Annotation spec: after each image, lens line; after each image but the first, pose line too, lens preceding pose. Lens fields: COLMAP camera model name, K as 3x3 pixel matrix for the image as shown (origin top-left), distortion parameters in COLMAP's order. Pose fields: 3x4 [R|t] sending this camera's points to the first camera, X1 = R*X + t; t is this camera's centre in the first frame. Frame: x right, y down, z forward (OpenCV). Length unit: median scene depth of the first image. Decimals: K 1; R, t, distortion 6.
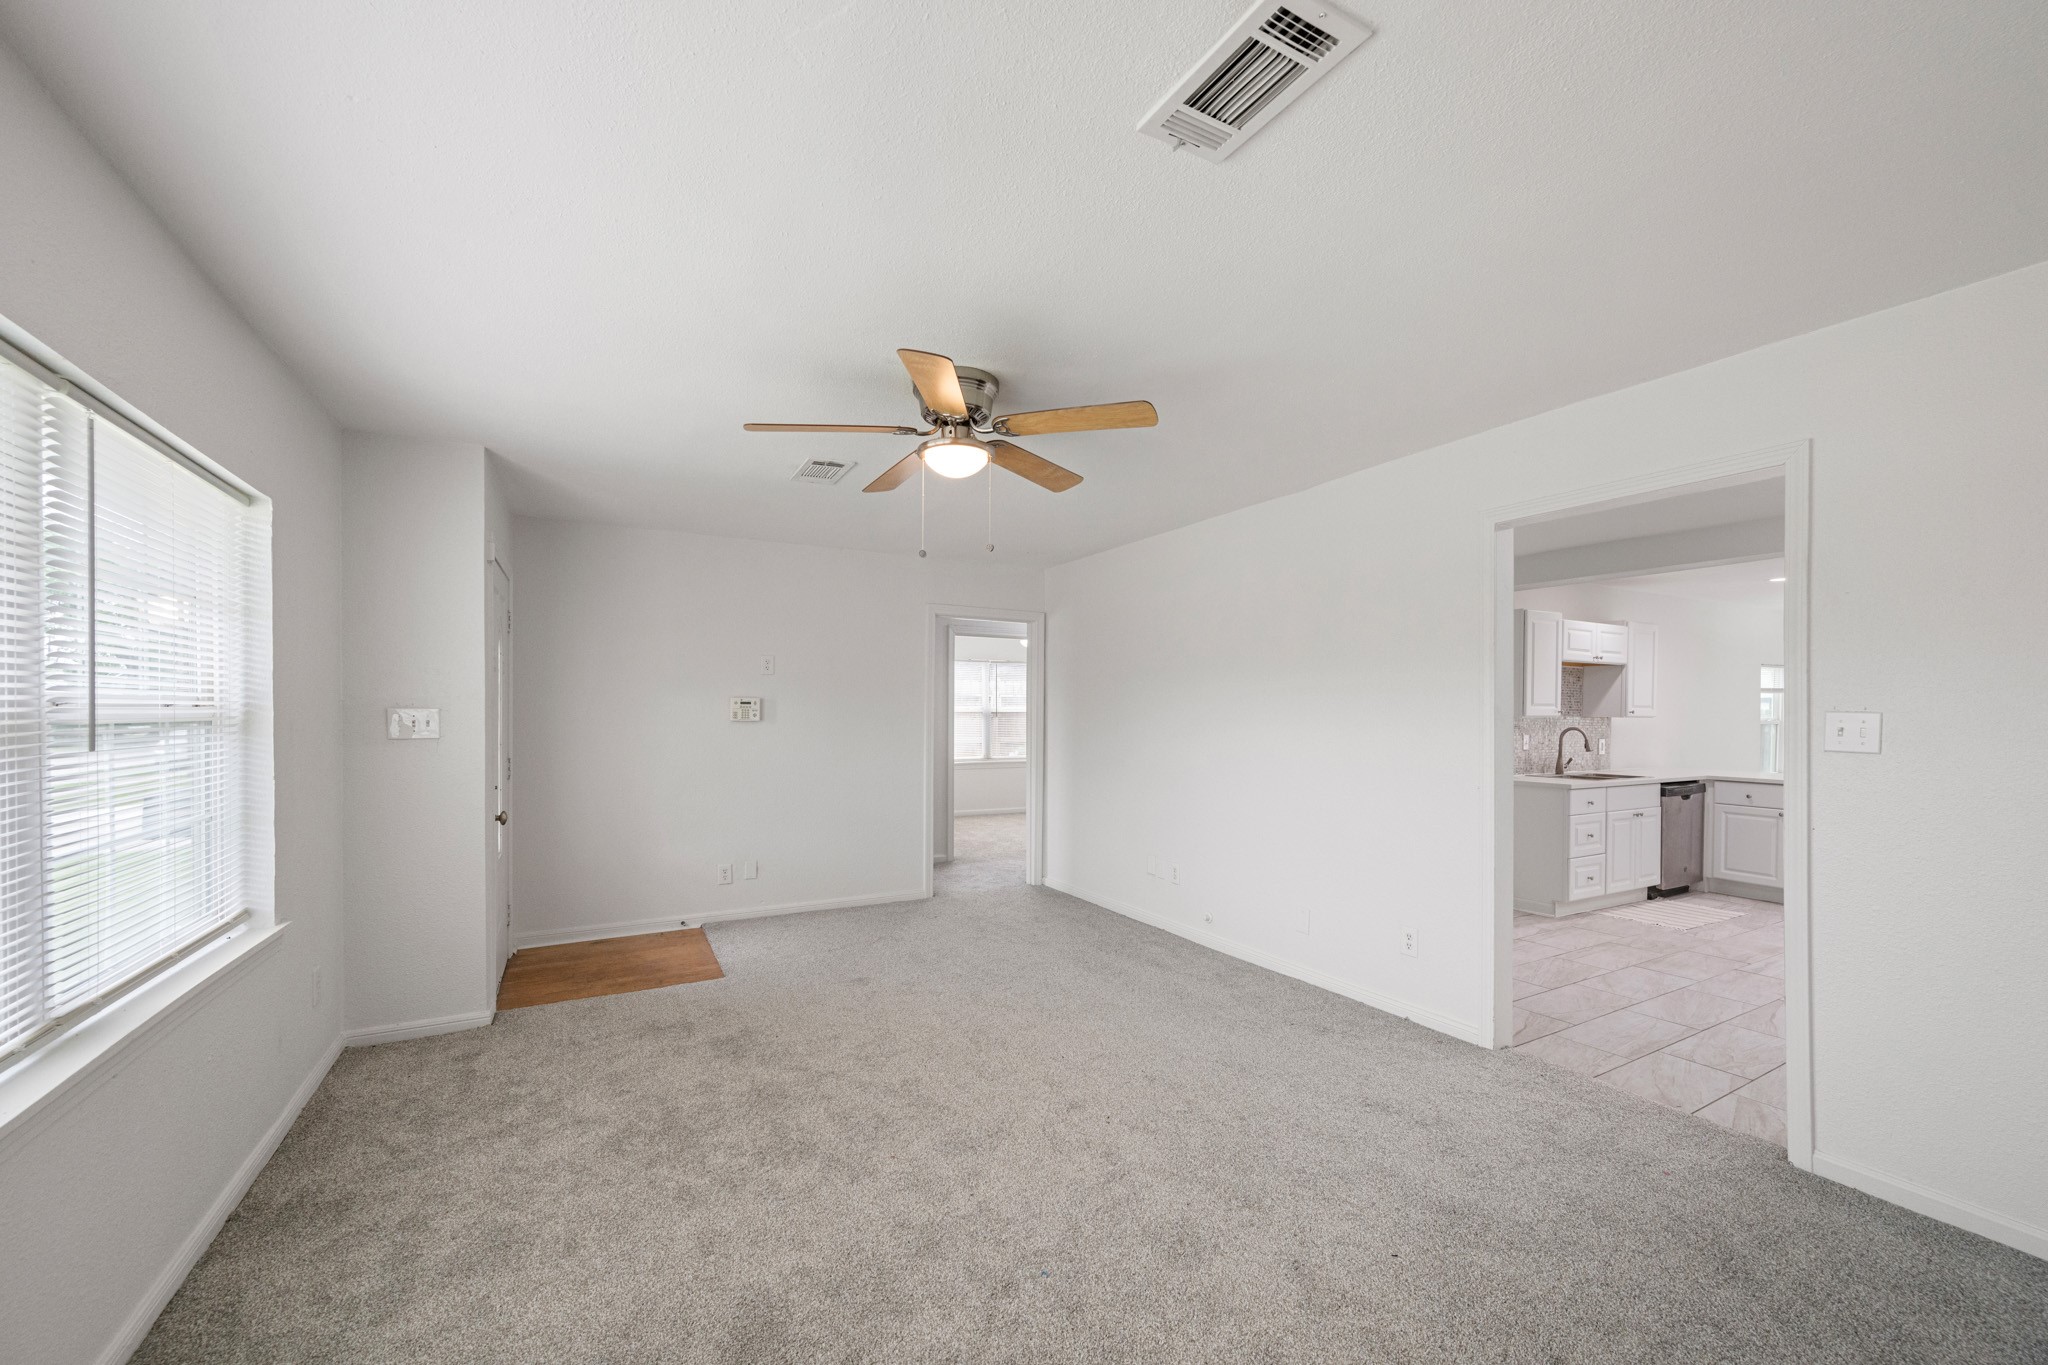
lens RADIAL K [[812.7, 0, 1032.8], [0, 812.7, 718.7], [0, 0, 1]] dist [-0.000807, -0.000316]
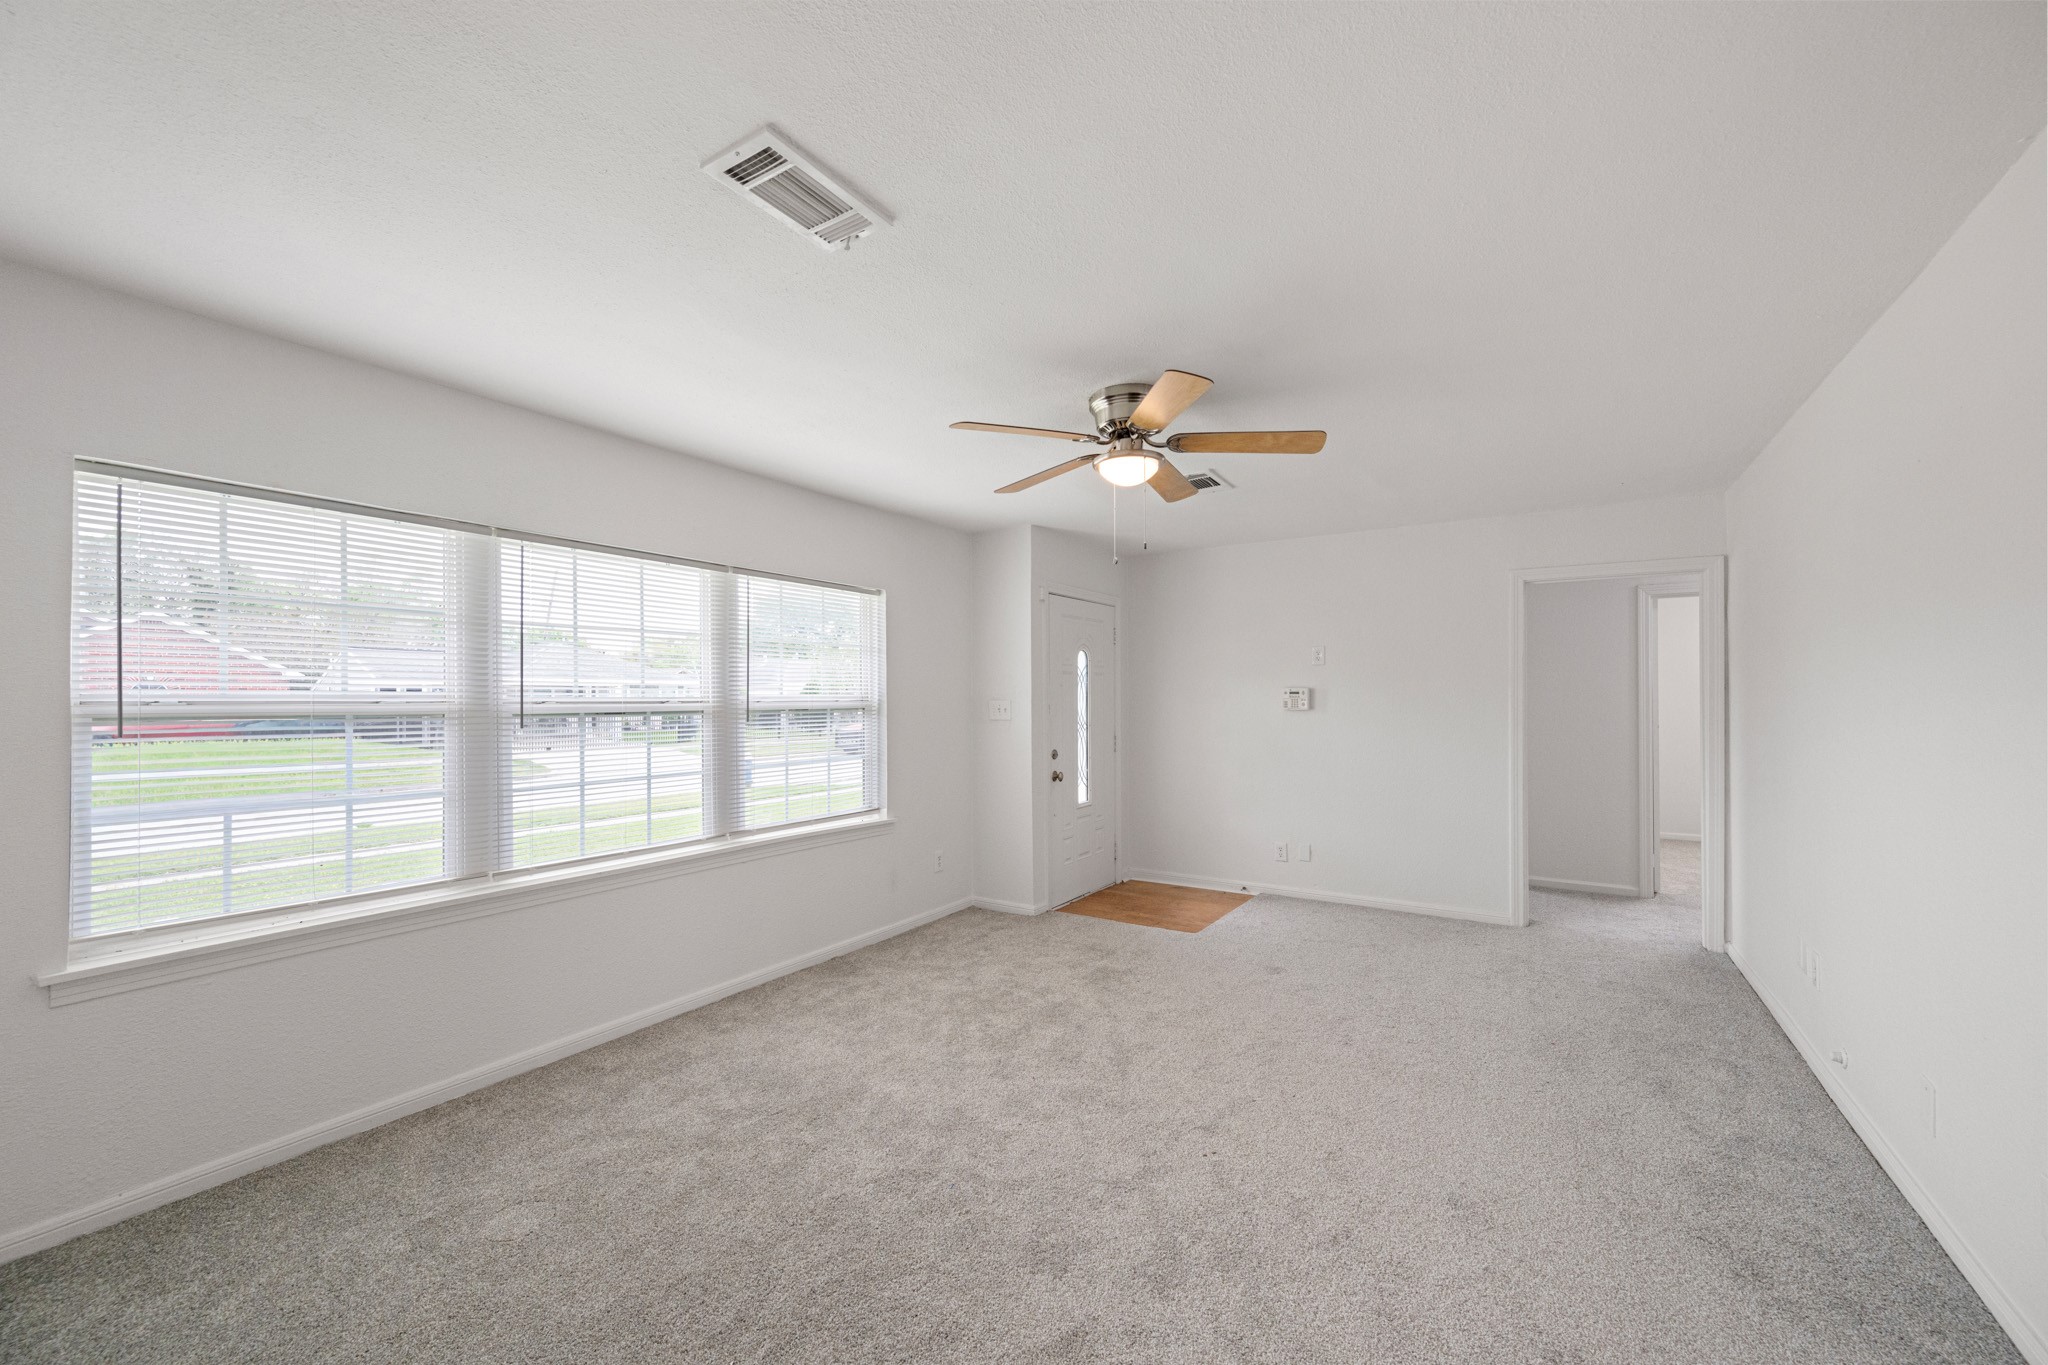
lens RADIAL K [[799.2, 0, 1024.0], [0, 799.2, 682.5], [0, 0, 1]] dist [0.000810, -0.000082]
pose [[0.472541, -0.022037, -0.881033, 0.598777], [-0.001707, 0.999663, -0.025920, -0.007475], [0.881307, 0.013752, 0.472344, 0.292244]]
